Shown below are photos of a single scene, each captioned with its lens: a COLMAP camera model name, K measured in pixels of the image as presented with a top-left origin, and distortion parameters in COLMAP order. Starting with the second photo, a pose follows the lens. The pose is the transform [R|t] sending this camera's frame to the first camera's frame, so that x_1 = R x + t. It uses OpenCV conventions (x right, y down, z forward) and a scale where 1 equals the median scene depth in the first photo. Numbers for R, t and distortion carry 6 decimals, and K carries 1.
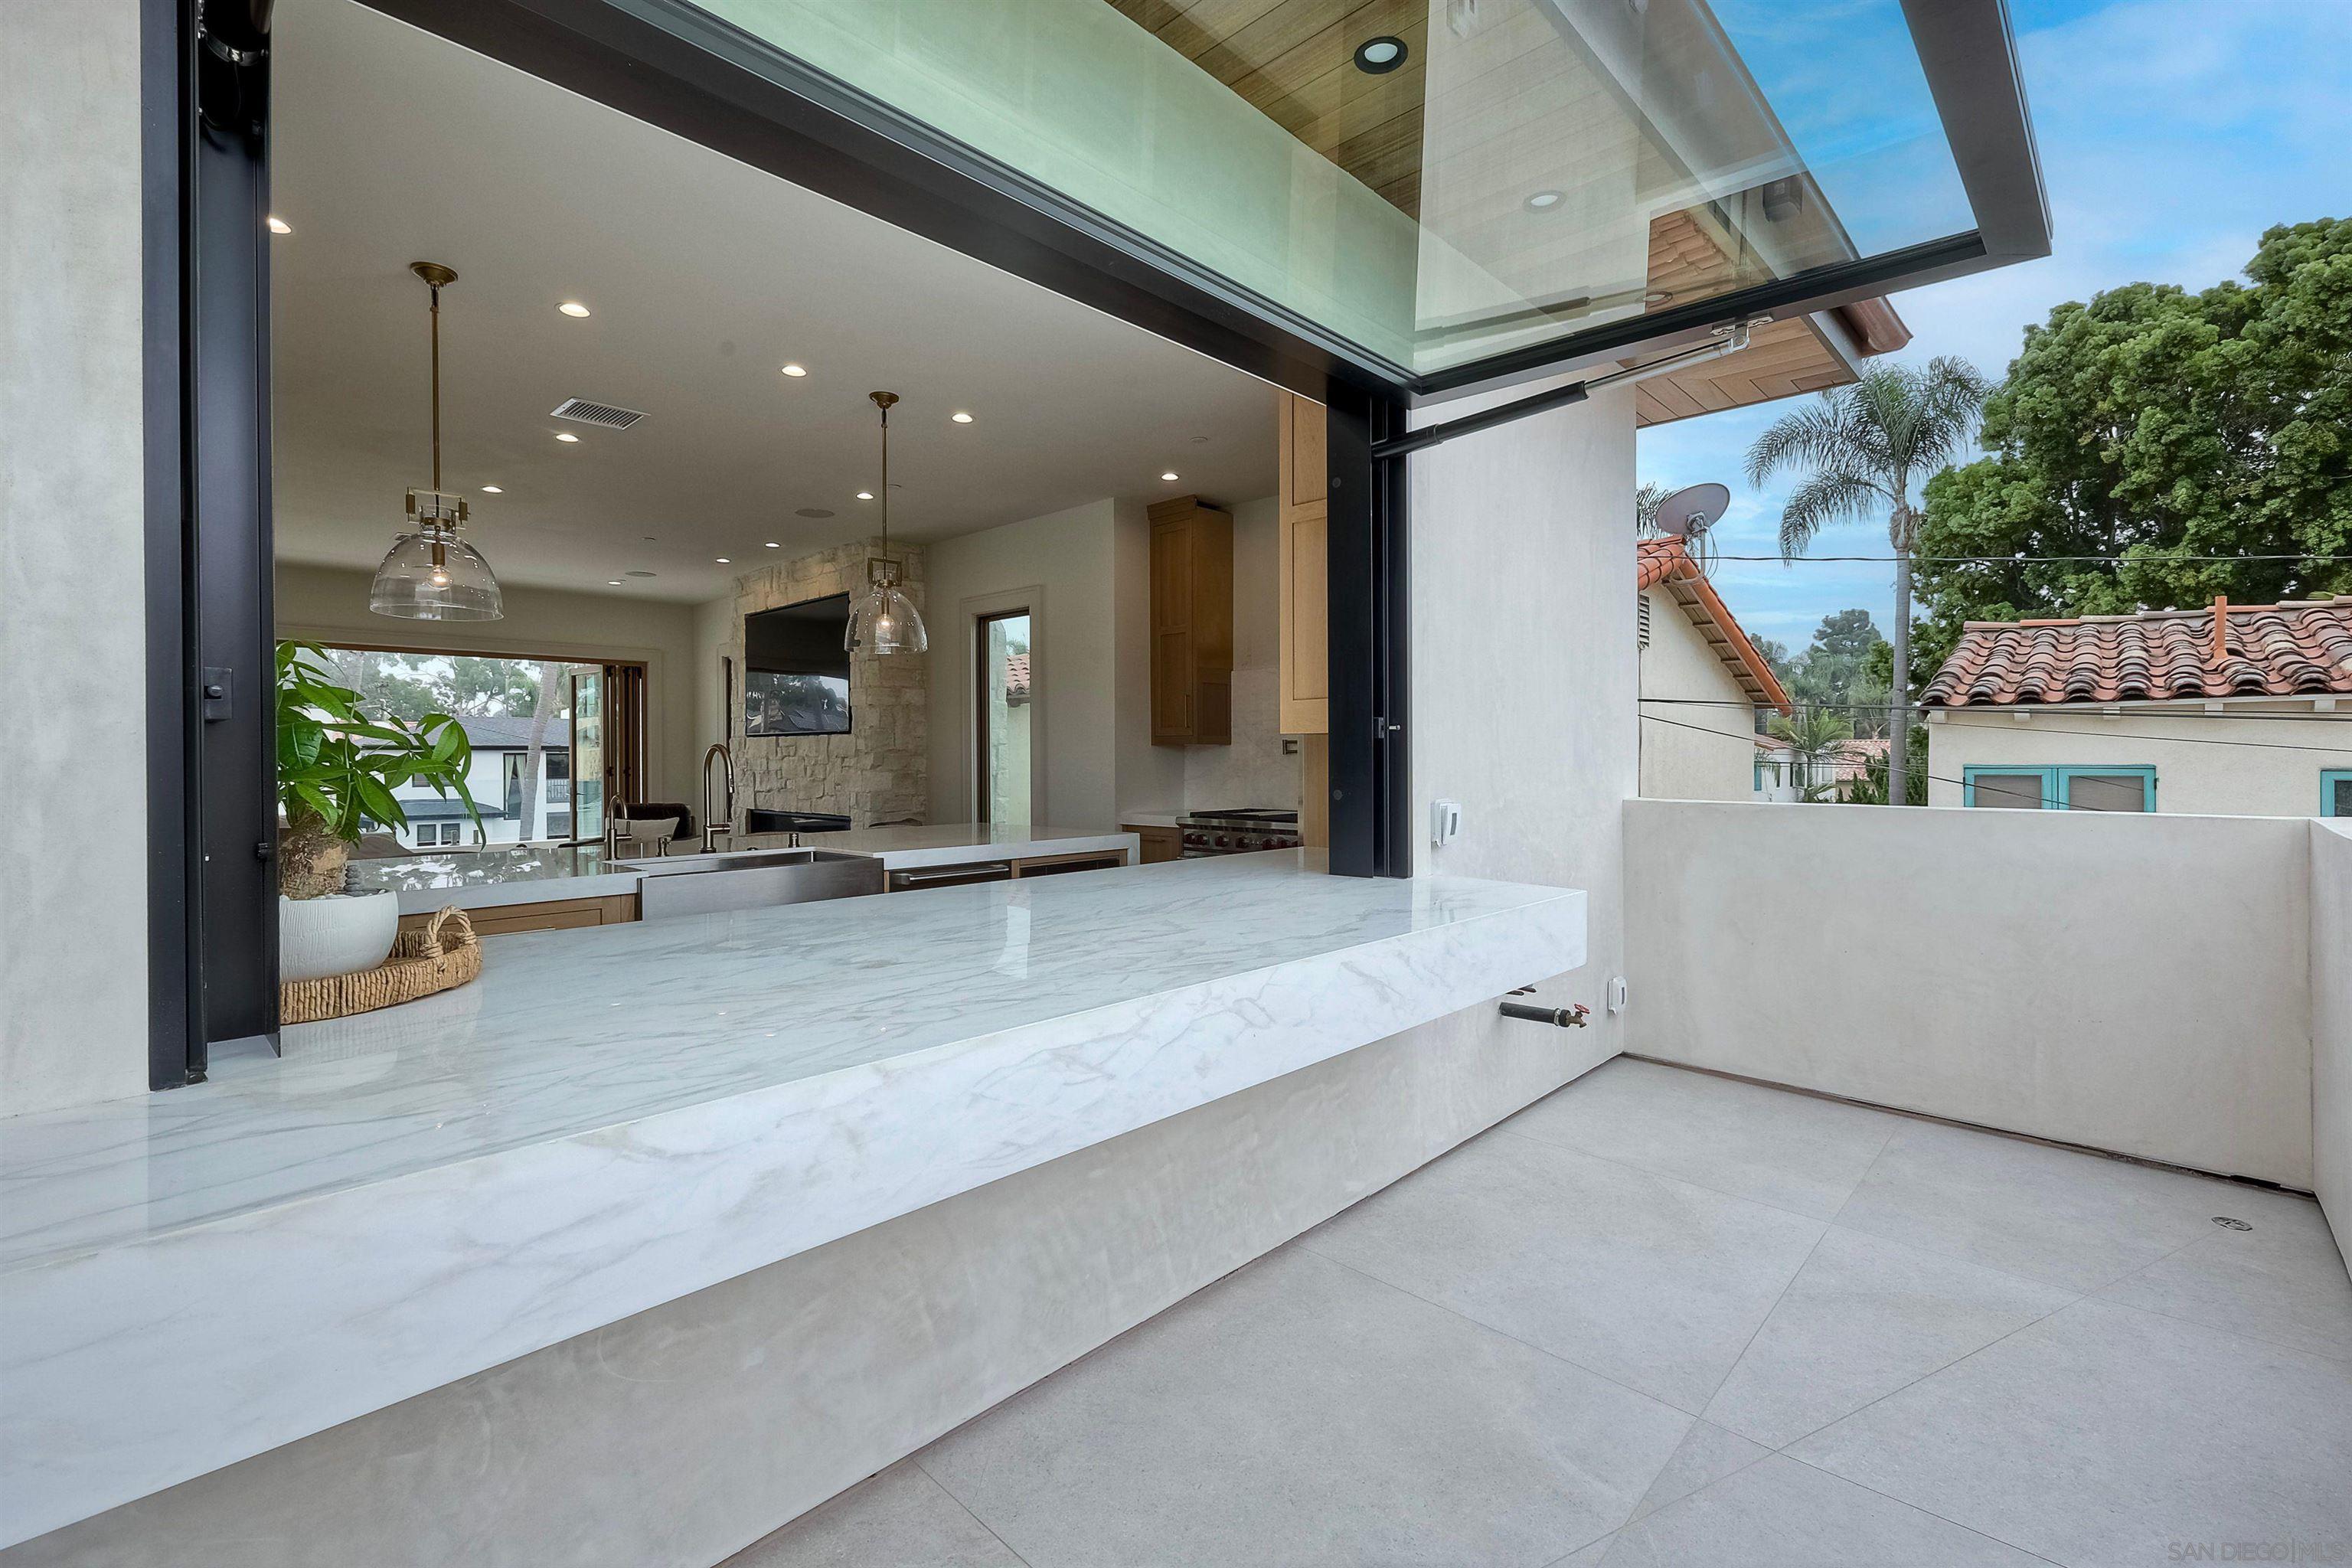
lens RADIAL K [[1033.0, 0, 1179.2], [0, 1033.0, 759.4], [0, 0, 1]] dist [0.001546, 0.000206]
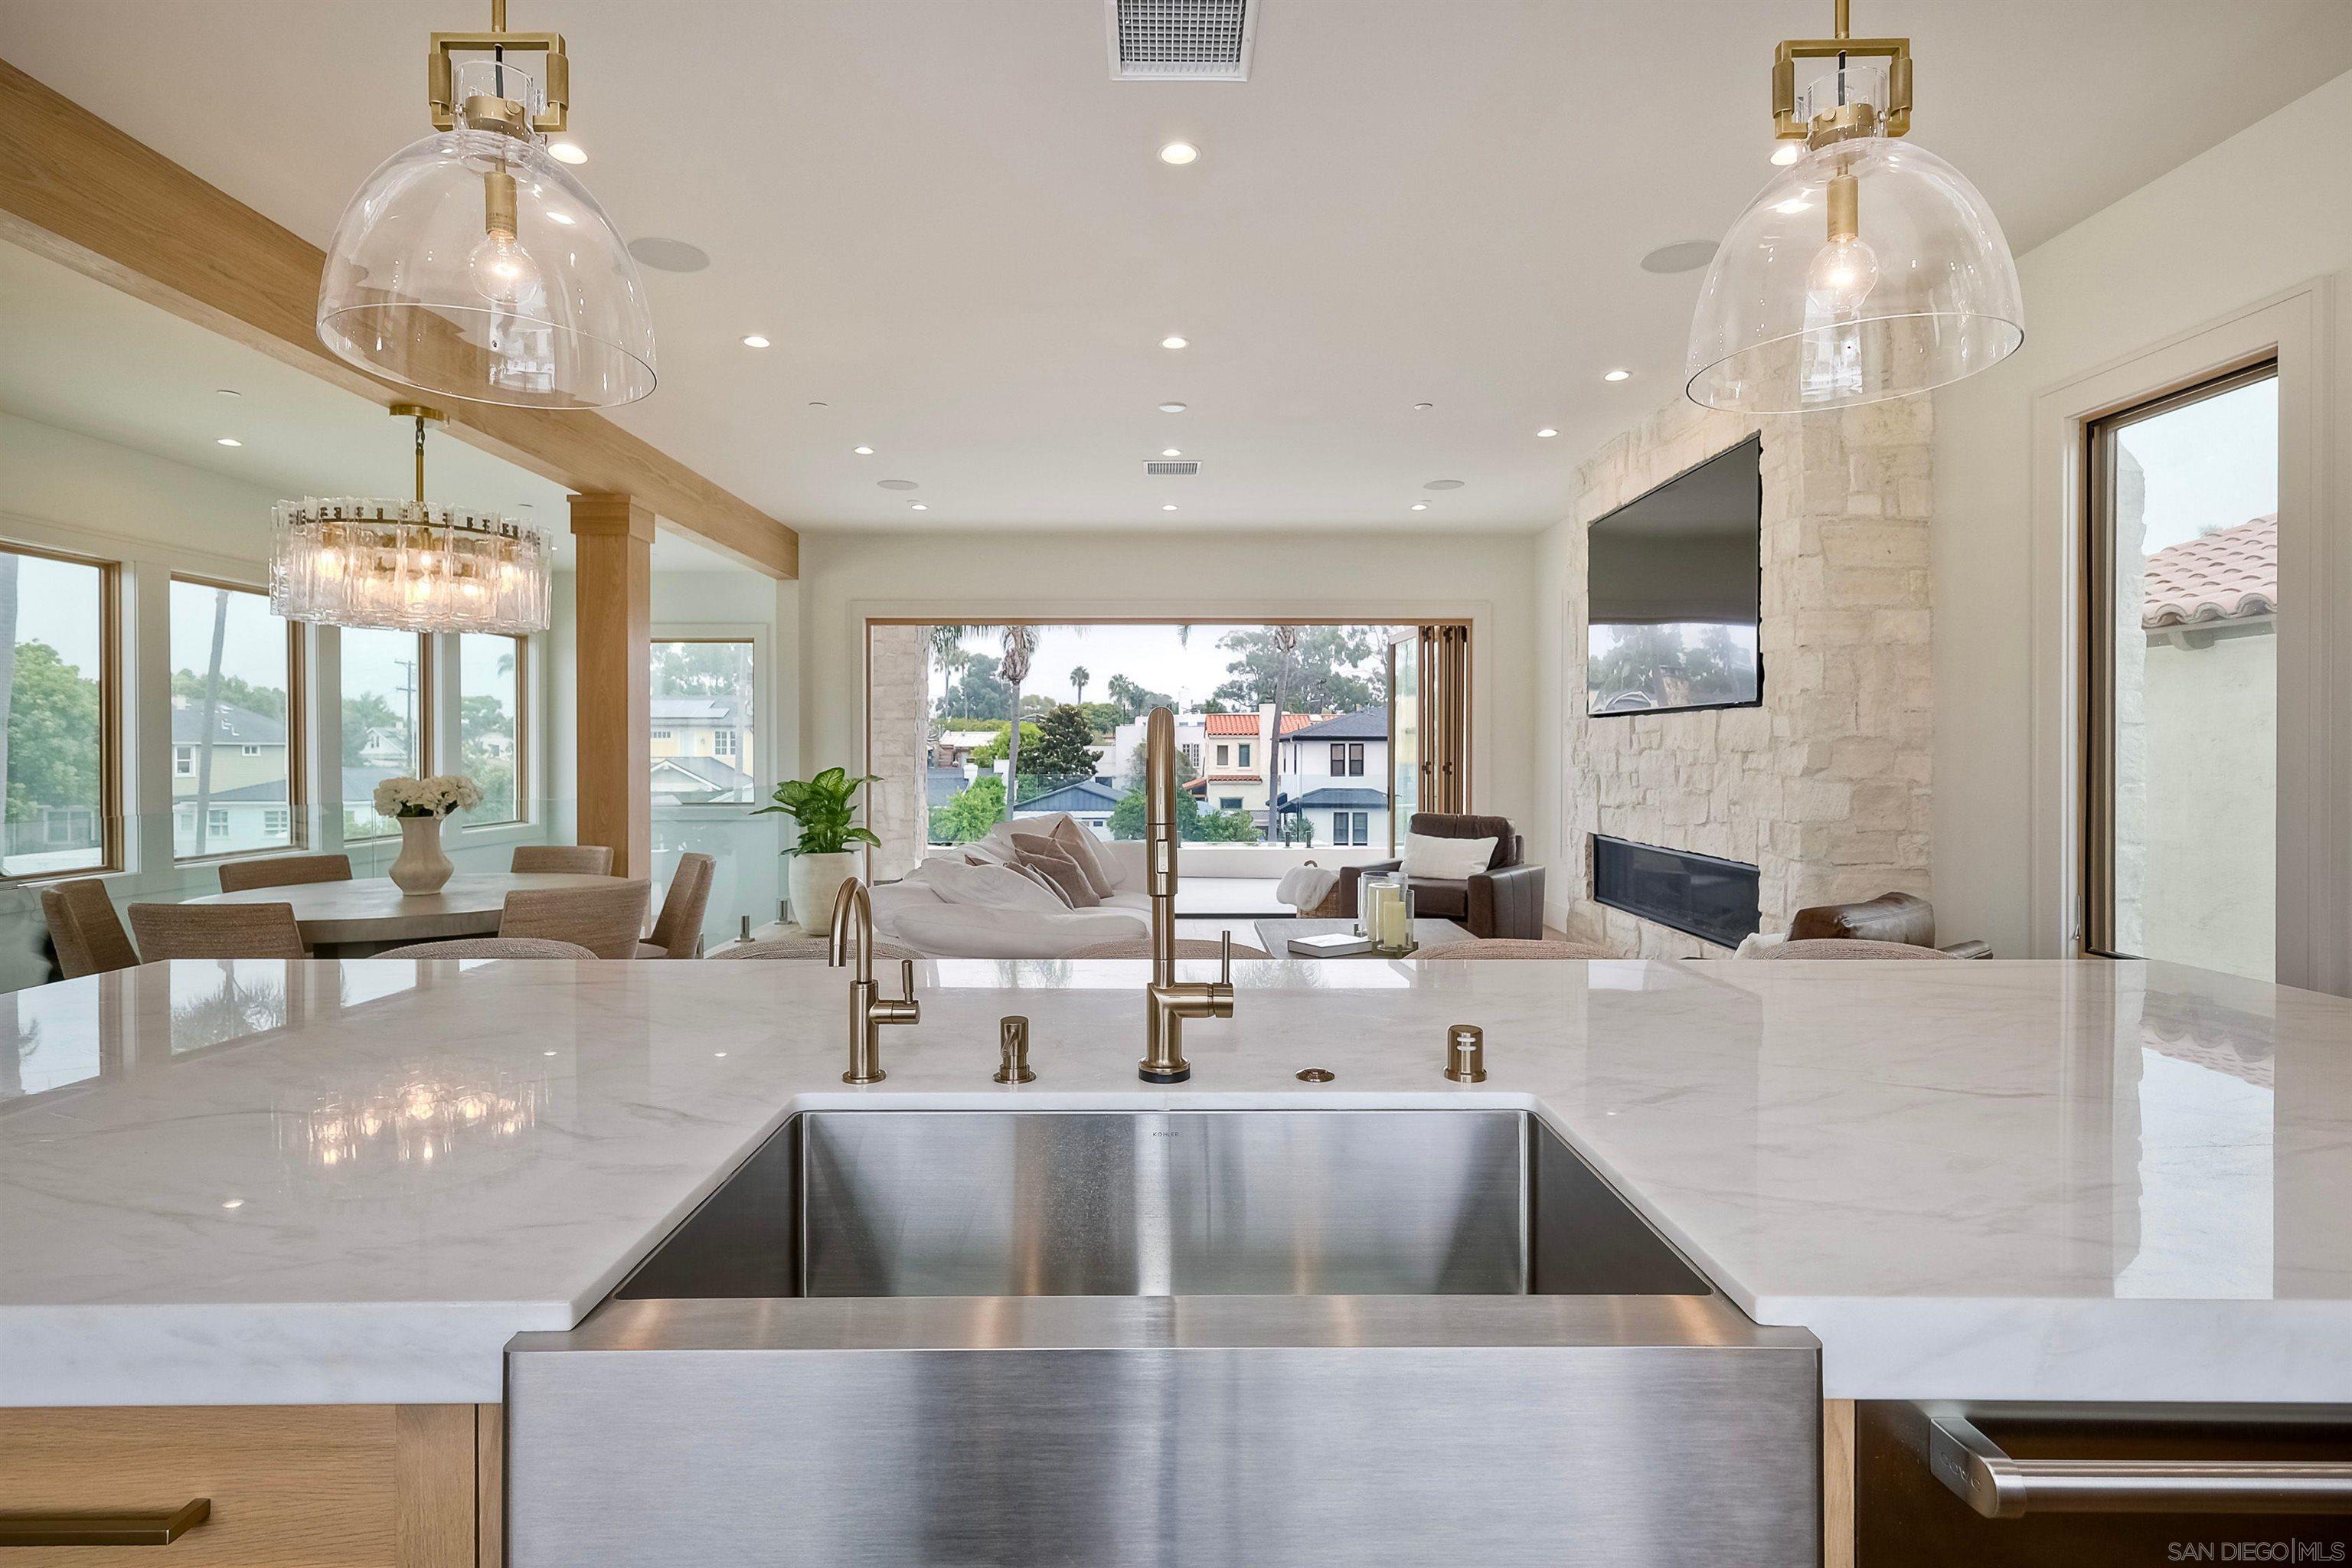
lens RADIAL K [[1141.8, 0, 1165.9], [0, 1141.8, 758.8], [0, 0, 1]] dist [0.001454, 0.000059]
pose [[0.691904, 0.010398, -0.721915, -0.110202], [-0.005366, 0.999943, 0.009259, -0.002325], [0.721970, -0.002532, 0.691920, 0.386197]]
